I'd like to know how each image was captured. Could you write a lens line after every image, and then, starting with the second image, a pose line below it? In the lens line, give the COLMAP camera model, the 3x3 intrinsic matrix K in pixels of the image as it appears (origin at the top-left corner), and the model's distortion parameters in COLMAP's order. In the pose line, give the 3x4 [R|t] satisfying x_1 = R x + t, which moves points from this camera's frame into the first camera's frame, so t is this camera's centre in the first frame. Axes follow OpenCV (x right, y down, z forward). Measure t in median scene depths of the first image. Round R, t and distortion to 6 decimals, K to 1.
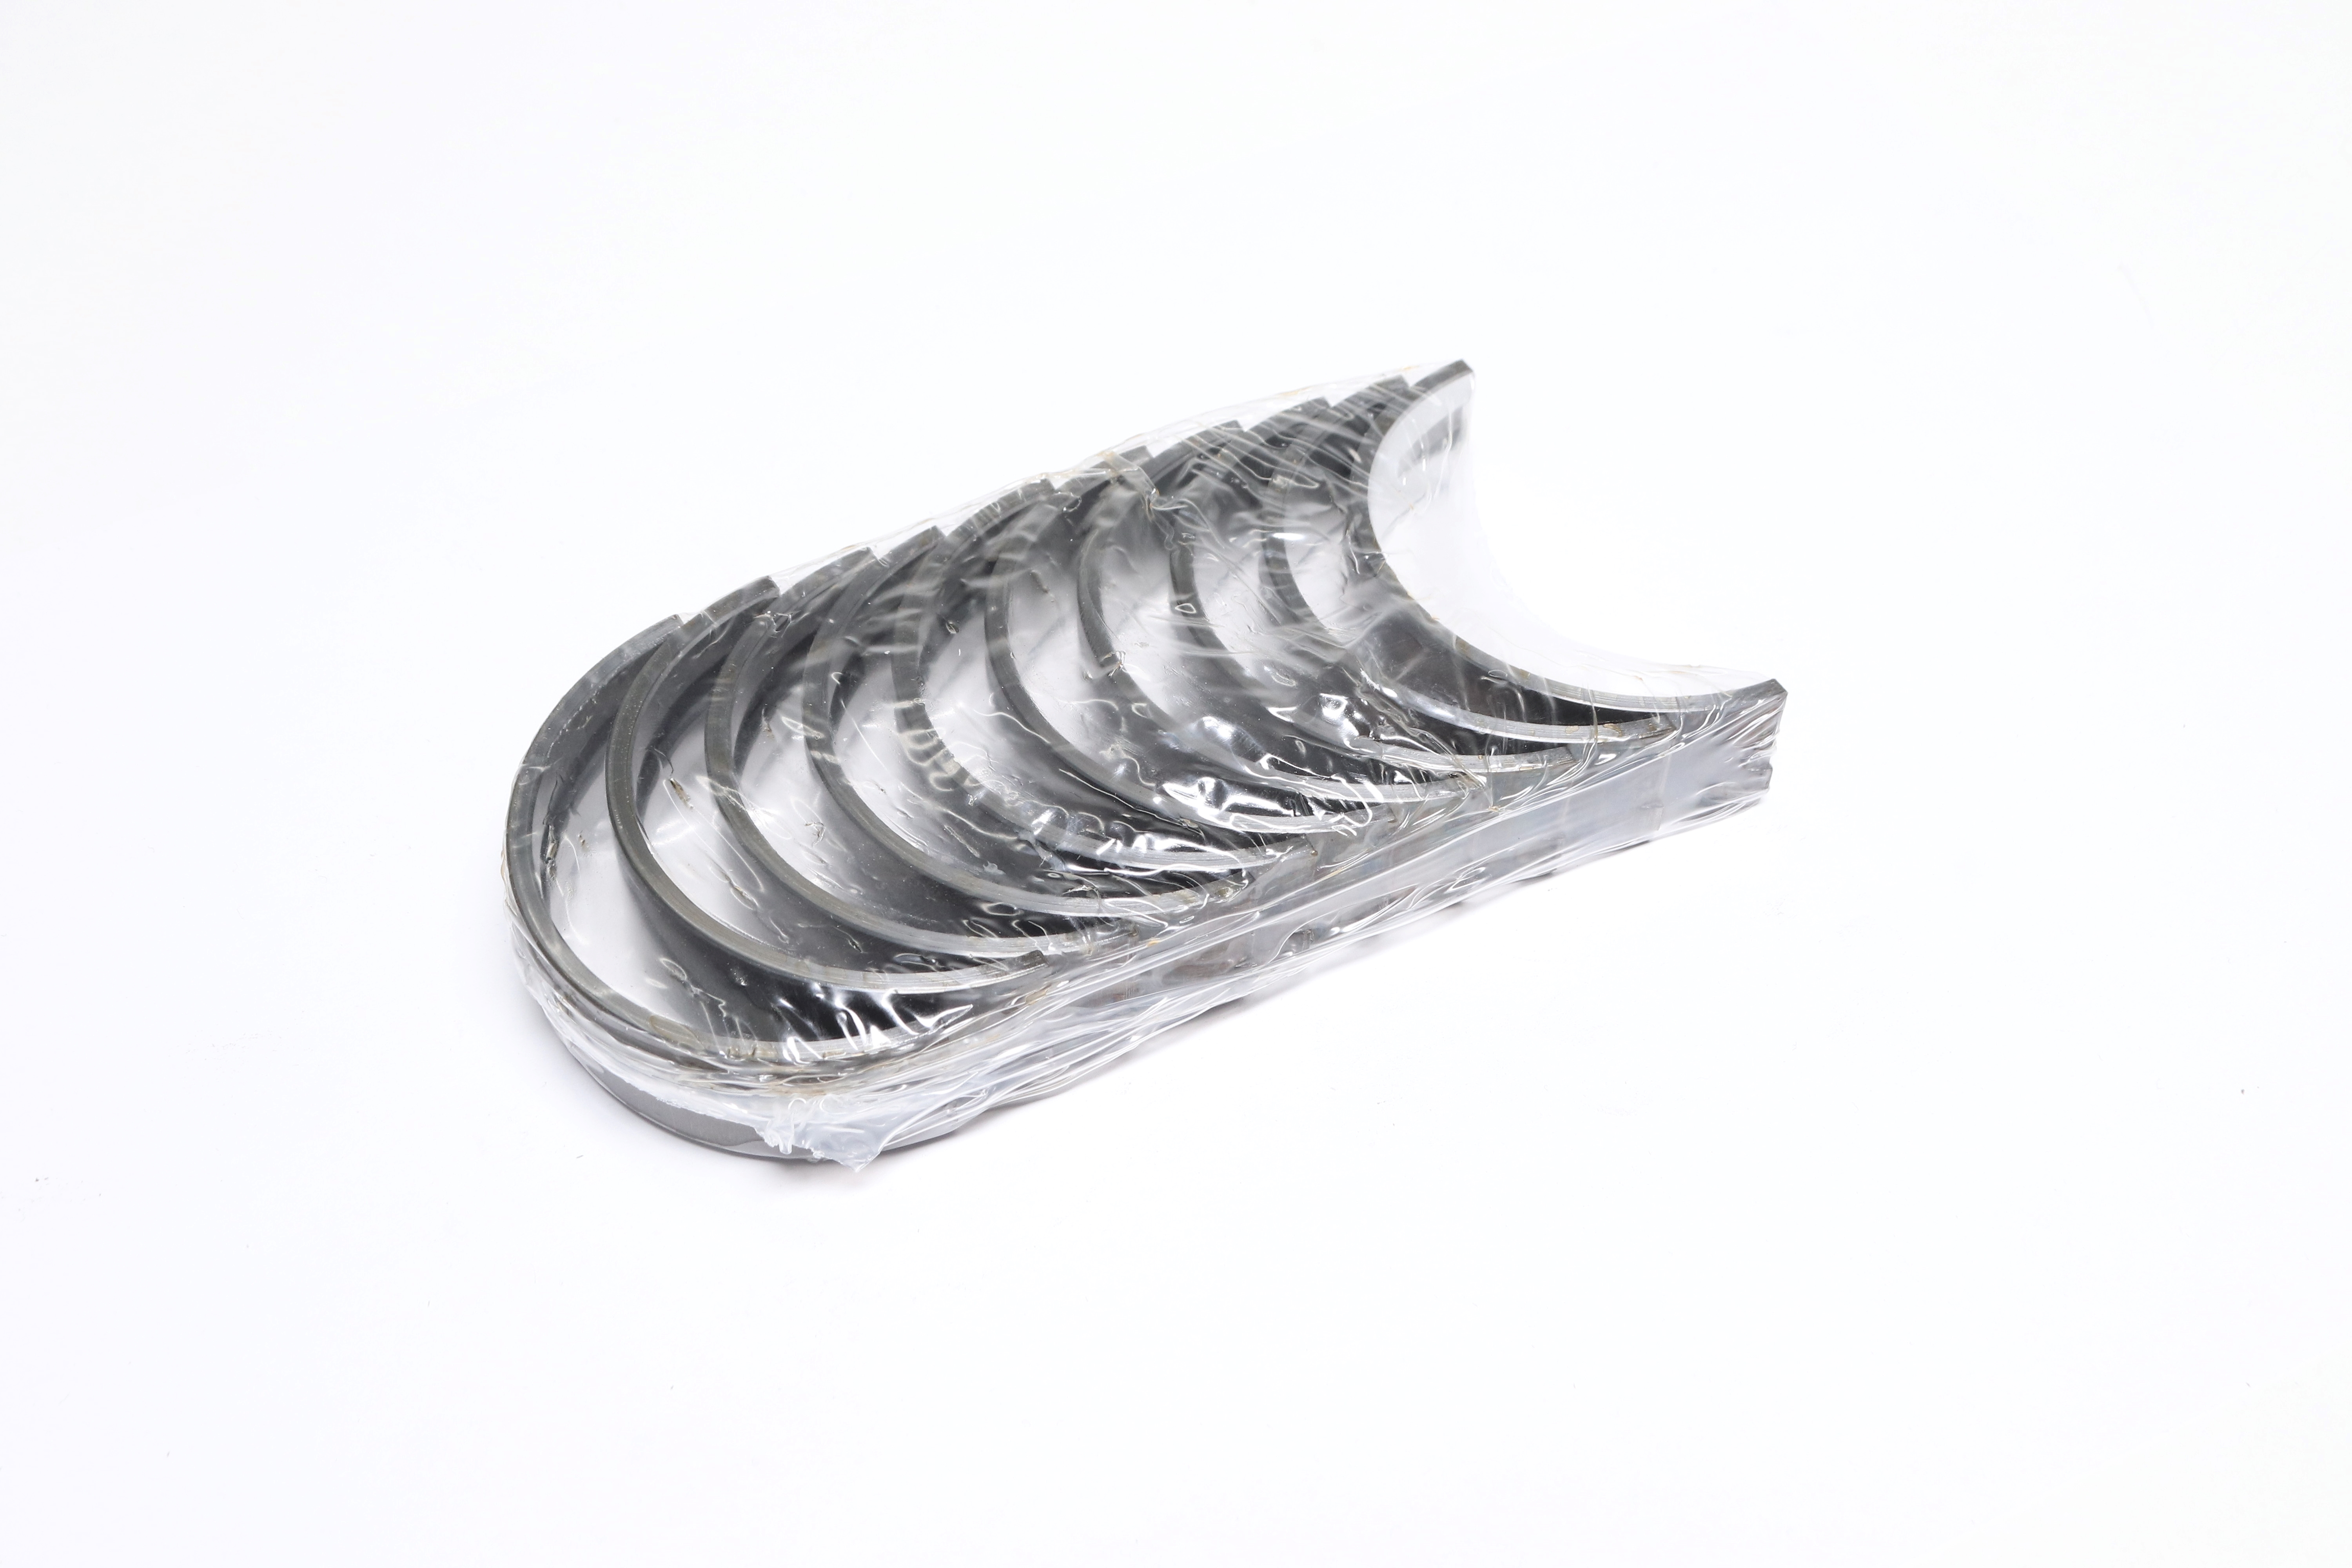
lens RADIAL K [[3281.6, 0, 1177.1], [0, 3281.6, 783.7], [0, 0, 1]] dist [0.012540, 0.000000]
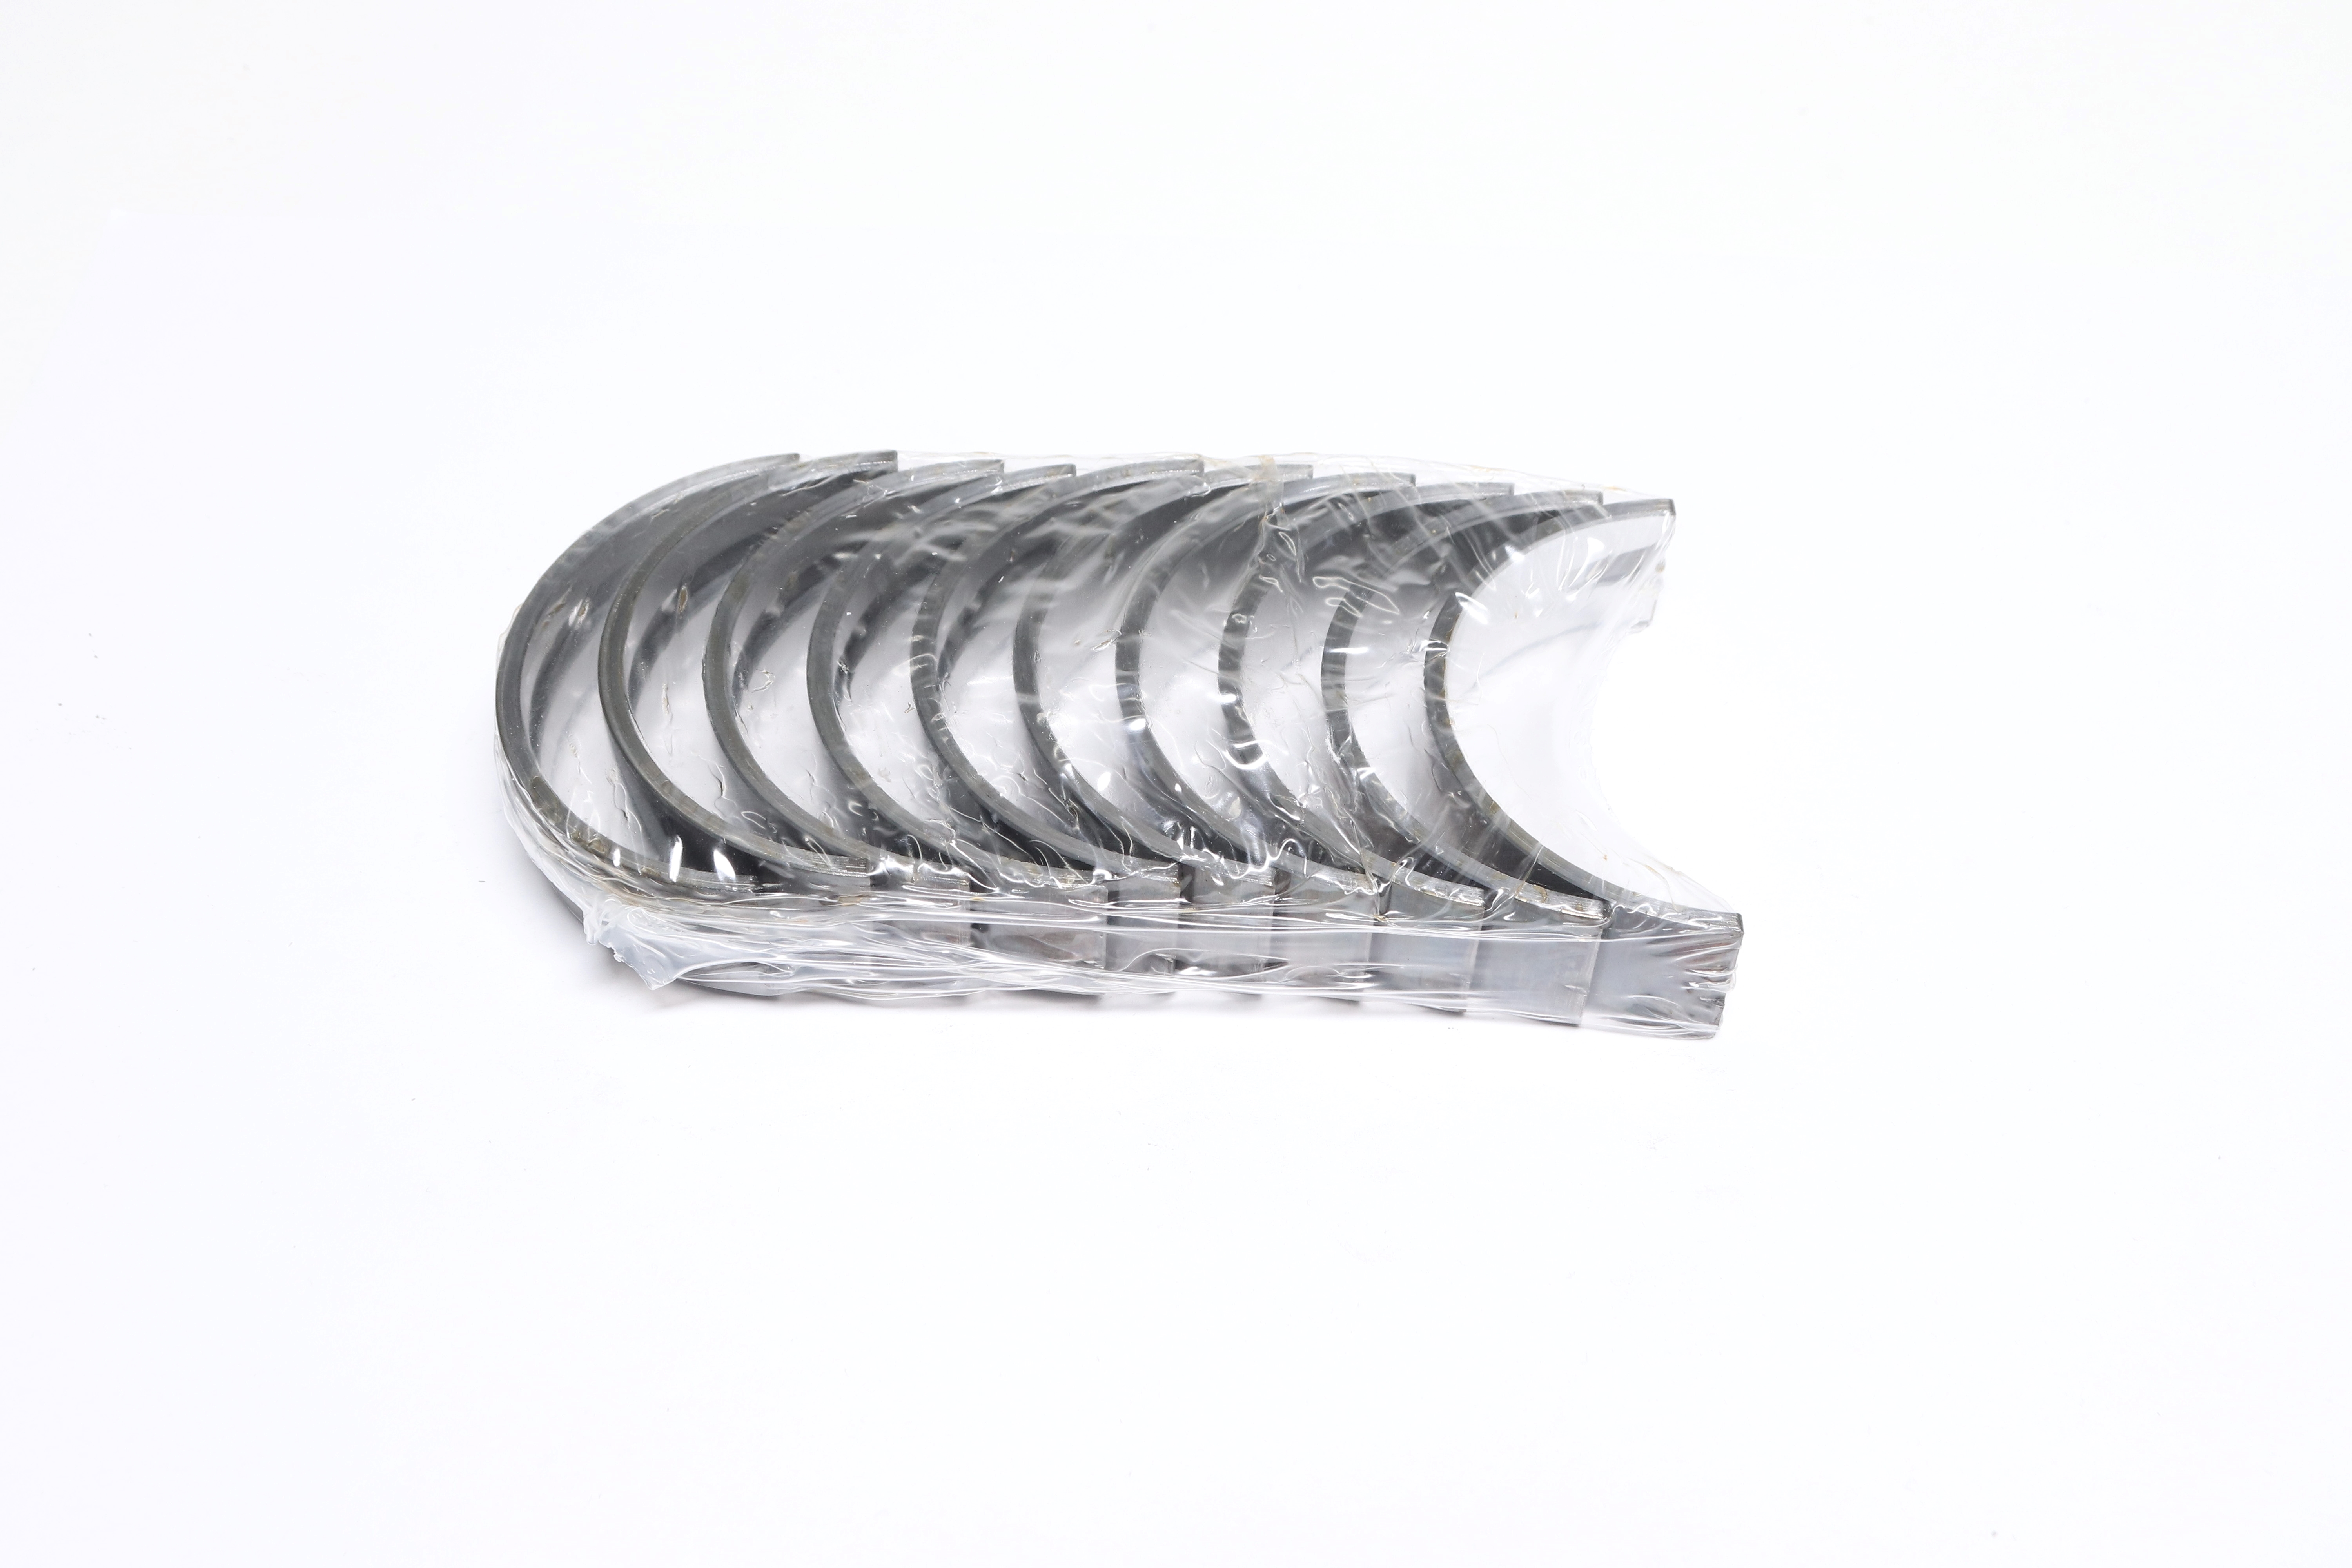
lens RADIAL K [[3281.6, 0, 1176.6], [0, 3281.6, 784.1], [0, 0, 1]] dist [0.012540, 0.000000]
pose [[0.851899, 0.371391, -0.369240, 0.375359], [-0.367875, 0.926179, 0.082824, -0.084343], [0.372742, 0.065277, 0.925636, 0.071579]]
